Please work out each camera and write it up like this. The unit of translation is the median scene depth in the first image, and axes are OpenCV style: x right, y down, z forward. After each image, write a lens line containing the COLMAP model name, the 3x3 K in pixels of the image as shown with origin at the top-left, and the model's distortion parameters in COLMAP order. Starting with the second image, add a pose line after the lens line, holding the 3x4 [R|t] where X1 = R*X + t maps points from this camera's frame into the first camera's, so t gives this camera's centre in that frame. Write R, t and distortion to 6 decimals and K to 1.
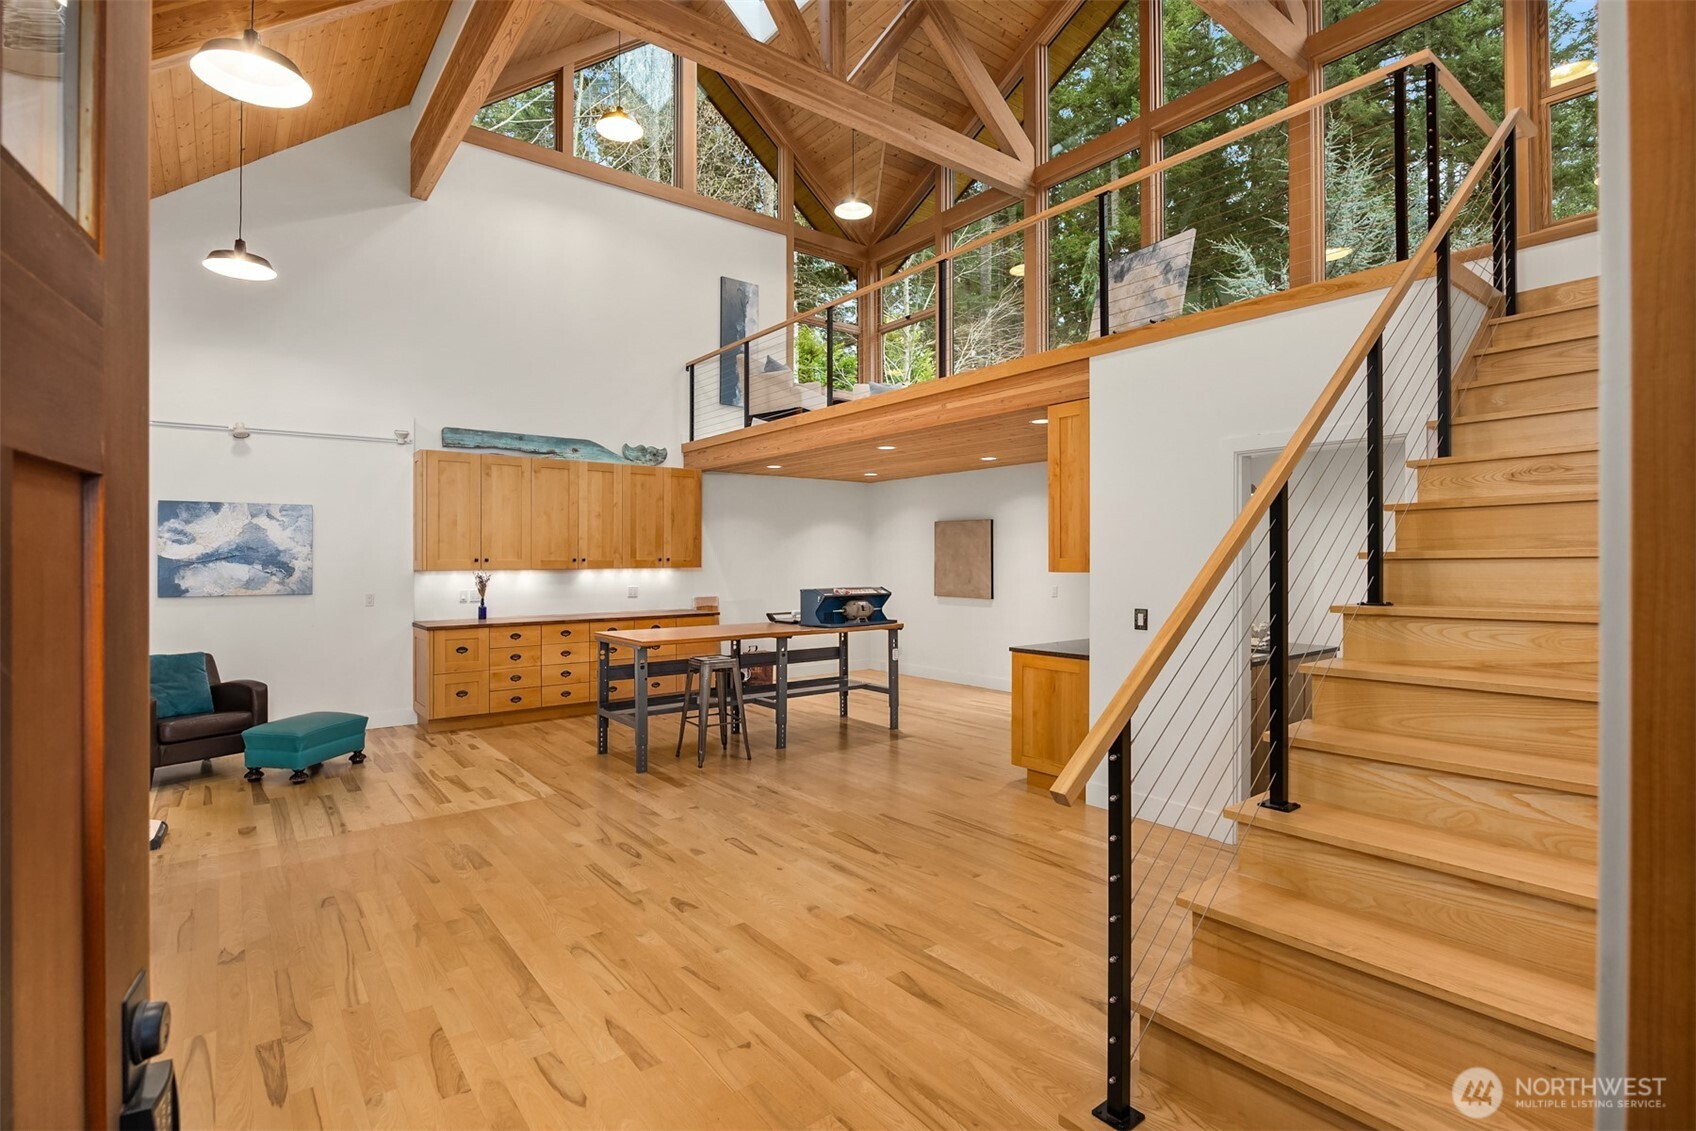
lens RADIAL K [[796.3, 0, 835.1], [0, 796.3, 560.3], [0, 0, 1]] dist [-0.013306, -0.000358]
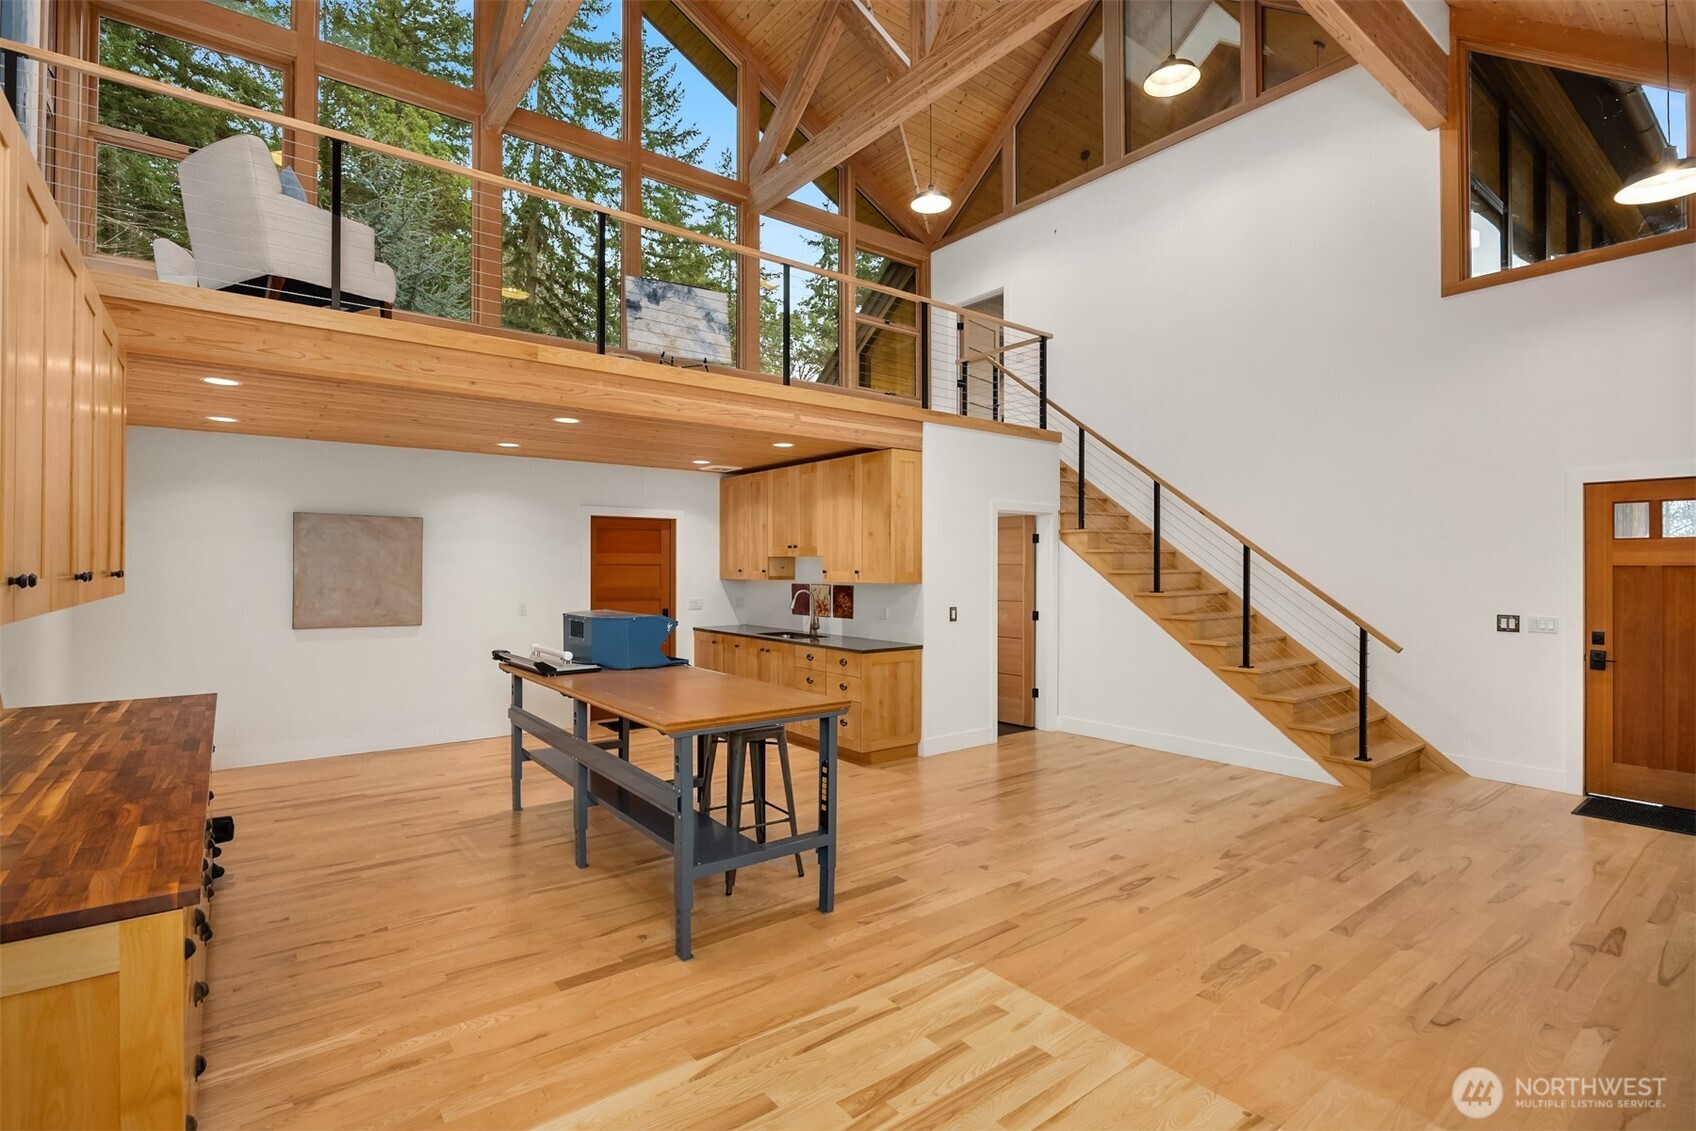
lens RADIAL K [[796.3, 0, 836.2], [0, 796.3, 564.9], [0, 0, 1]] dist [-0.013306, -0.000358]
pose [[0.004113, 0.006335, 0.999971, -1.064632], [-0.001254, 0.999979, -0.006330, -0.006381], [-0.999991, -0.001228, 0.004121, 1.196600]]
